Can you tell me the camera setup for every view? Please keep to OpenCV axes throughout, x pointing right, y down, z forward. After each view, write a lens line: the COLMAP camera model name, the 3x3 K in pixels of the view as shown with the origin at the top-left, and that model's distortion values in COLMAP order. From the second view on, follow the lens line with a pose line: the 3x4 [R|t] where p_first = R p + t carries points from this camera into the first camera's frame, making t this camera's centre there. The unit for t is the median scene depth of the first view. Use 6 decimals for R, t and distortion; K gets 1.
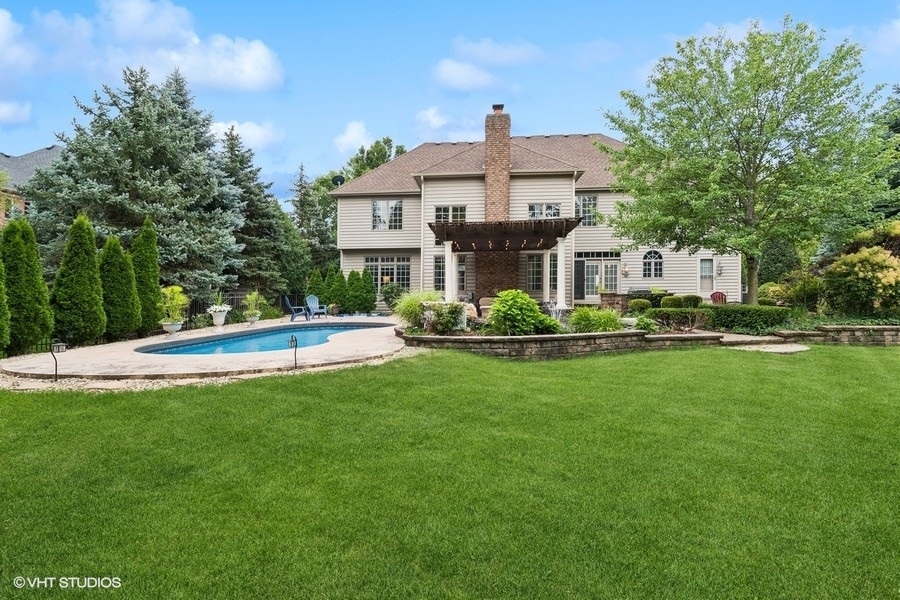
lens RADIAL K [[489.5, 0, 436.3], [0, 489.5, 313.0], [0, 0, 1]] dist [0.005266, 0.002358]
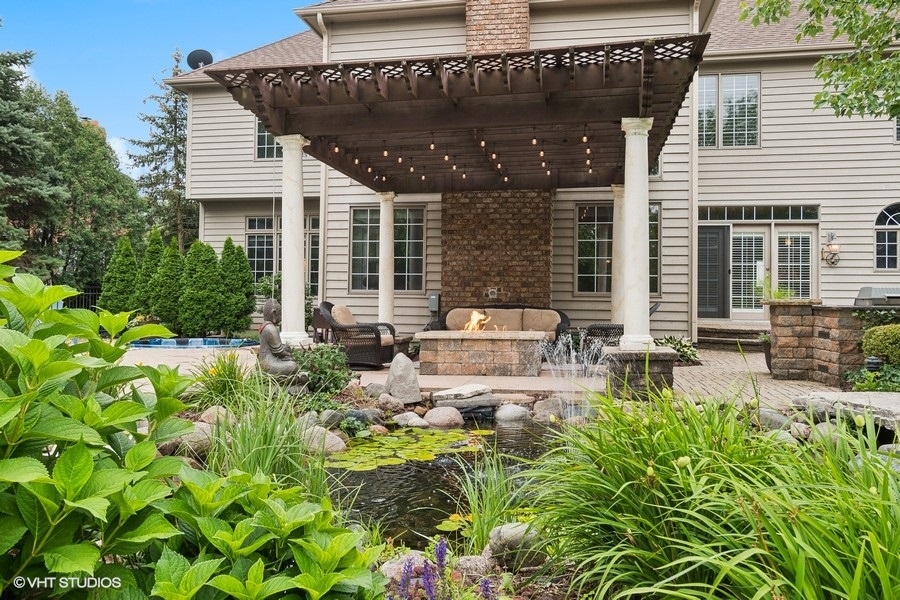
lens RADIAL K [[696.7, 0, 449.7], [0, 696.7, 286.6], [0, 0, 1]] dist [0.000319, 0.008919]
pose [[0.994696, 0.018568, -0.101170, 0.126245], [-0.024615, 0.997963, -0.058853, -0.014054], [0.099871, 0.061031, 0.993127, 0.385819]]
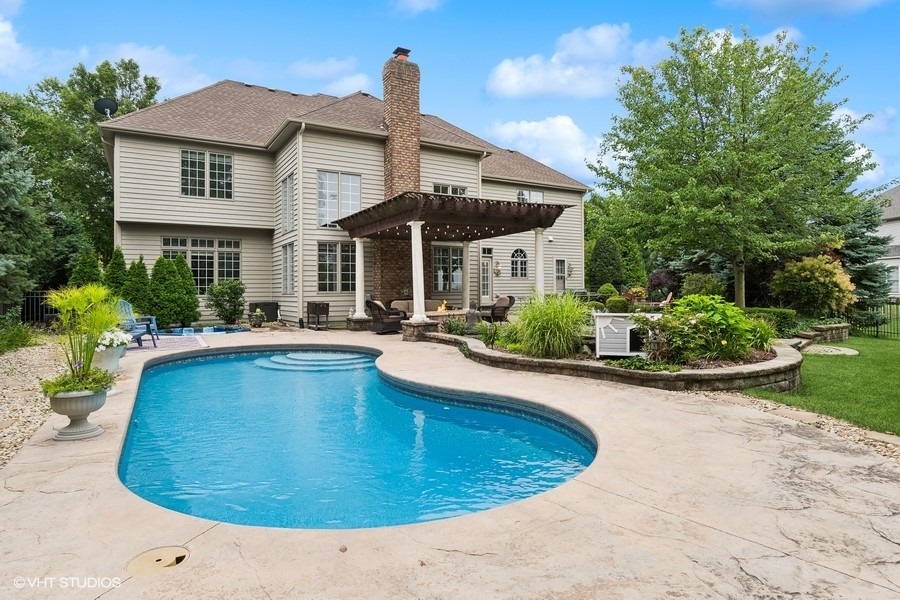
lens RADIAL K [[523.3, 0, 446.5], [0, 523.3, 305.0], [0, 0, 1]] dist [0.002095, -0.002713]
pose [[0.809498, -0.014909, 0.586933, -0.265648], [0.022972, 0.999716, -0.006287, -0.015804], [-0.586673, 0.018572, 0.809611, 0.265847]]
